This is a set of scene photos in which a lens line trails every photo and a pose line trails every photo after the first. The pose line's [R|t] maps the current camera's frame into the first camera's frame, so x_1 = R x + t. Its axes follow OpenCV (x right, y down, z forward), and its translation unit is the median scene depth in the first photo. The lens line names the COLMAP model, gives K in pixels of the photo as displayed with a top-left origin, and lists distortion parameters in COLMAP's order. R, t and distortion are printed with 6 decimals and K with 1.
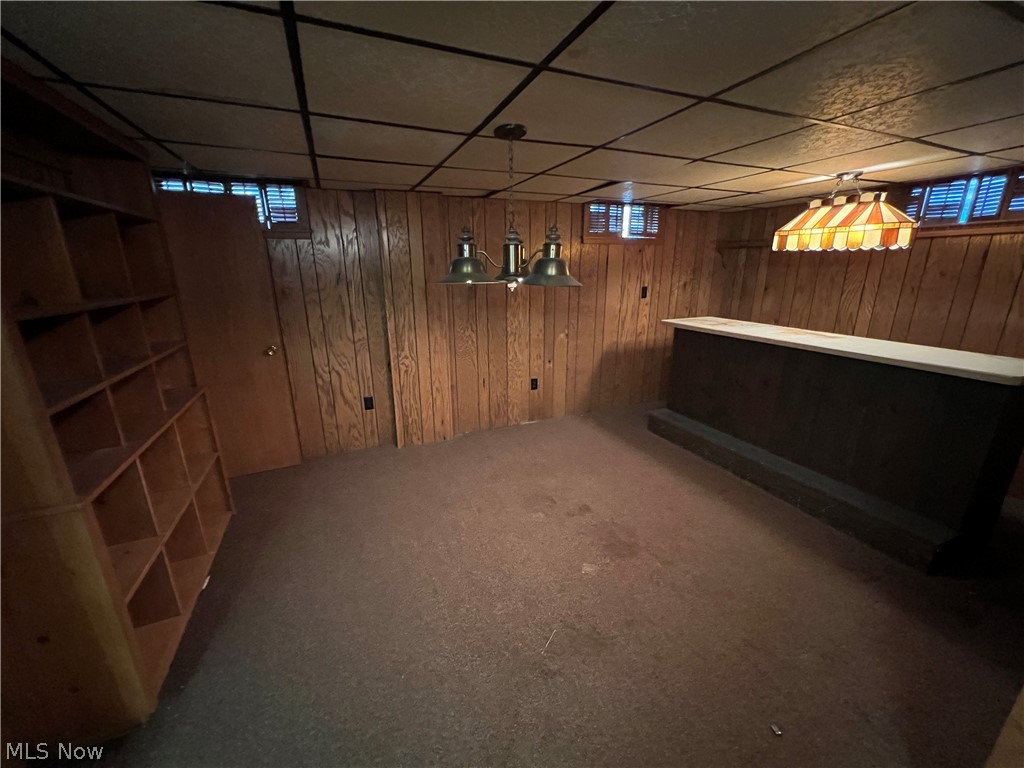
lens RADIAL K [[408.5, 0, 513.2], [0, 408.5, 384.8], [0, 0, 1]] dist [-0.001307, 0.000760]
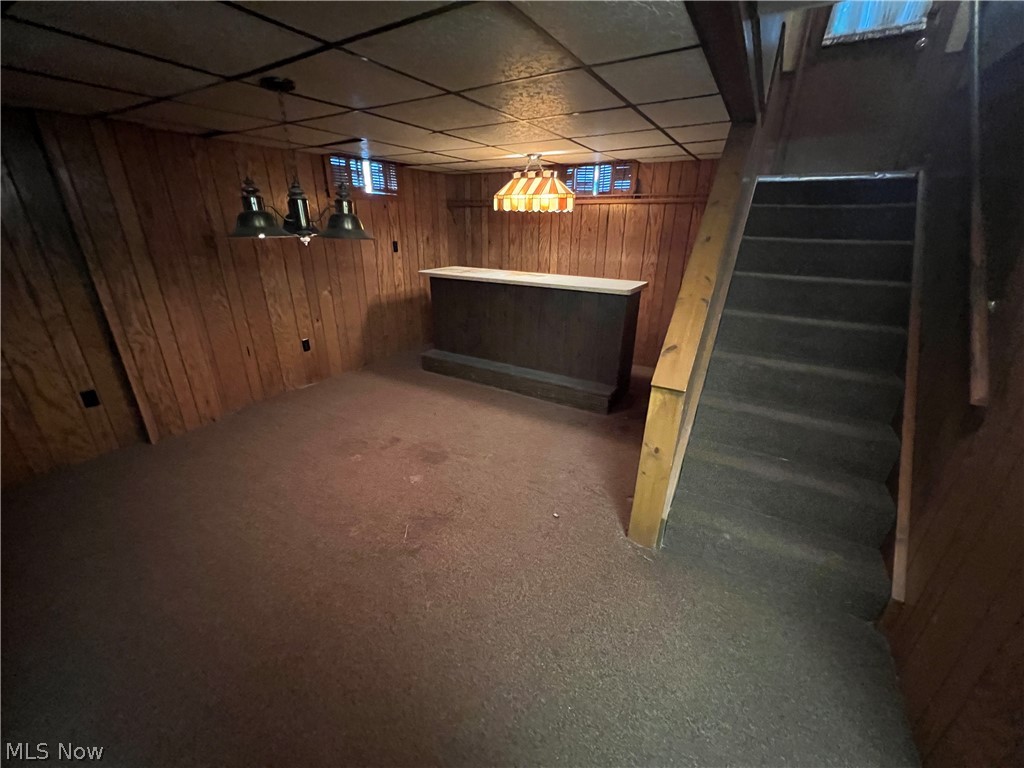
lens RADIAL K [[408.5, 0, 510.9], [0, 408.5, 384.2], [0, 0, 1]] dist [-0.001307, 0.000760]
pose [[0.812578, -0.204329, 0.545863, -0.118308], [0.150606, 0.978339, 0.142021, 0.027923], [-0.563058, -0.033192, 0.825750, -0.095844]]
